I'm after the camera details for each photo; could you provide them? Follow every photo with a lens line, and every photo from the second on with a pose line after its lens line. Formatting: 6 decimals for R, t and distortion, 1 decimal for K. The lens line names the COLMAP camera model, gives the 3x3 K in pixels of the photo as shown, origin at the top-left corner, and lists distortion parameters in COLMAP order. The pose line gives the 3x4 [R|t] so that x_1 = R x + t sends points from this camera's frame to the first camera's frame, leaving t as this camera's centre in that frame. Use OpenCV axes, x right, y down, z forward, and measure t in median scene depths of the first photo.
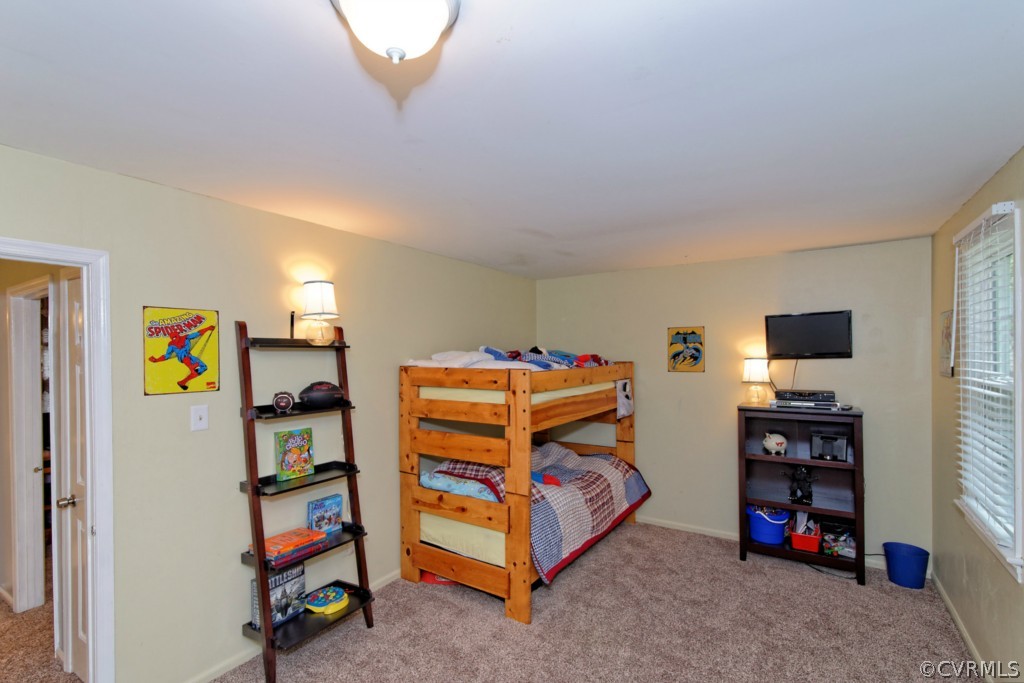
lens RADIAL K [[468.6, 0, 509.7], [0, 468.6, 346.6], [0, 0, 1]] dist [0.009467, -0.000950]
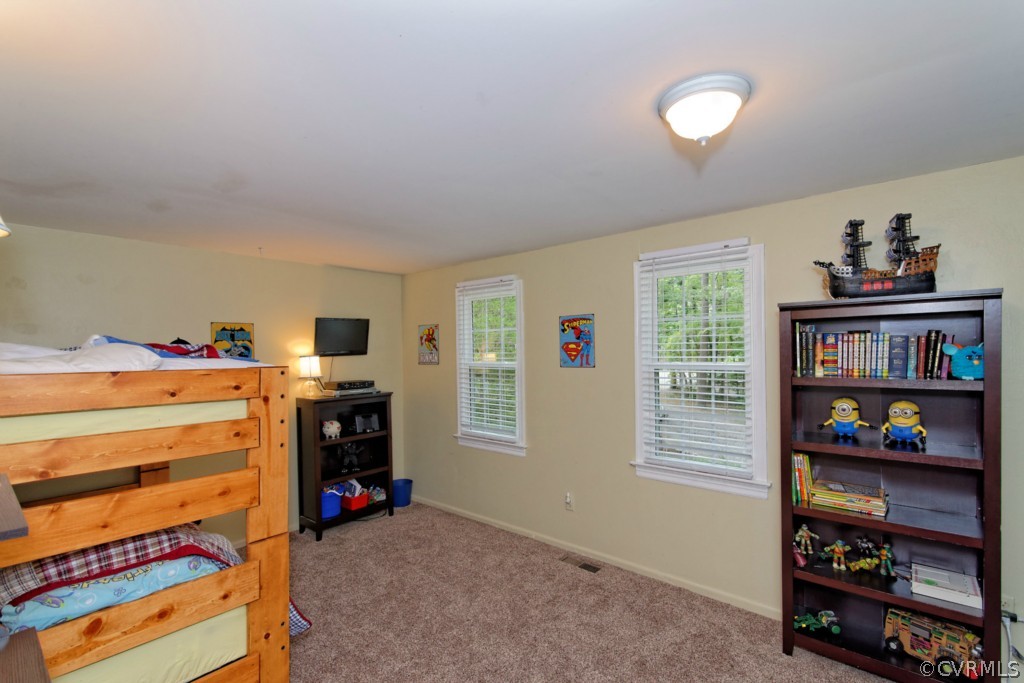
lens RADIAL K [[468.6, 0, 508.7], [0, 468.6, 347.3], [0, 0, 1]] dist [0.009467, -0.000950]
pose [[0.126649, 0.013503, 0.991856, -0.594478], [0.001566, 0.999903, -0.013813, 0.024948], [-0.991946, 0.003303, 0.126615, 0.475226]]
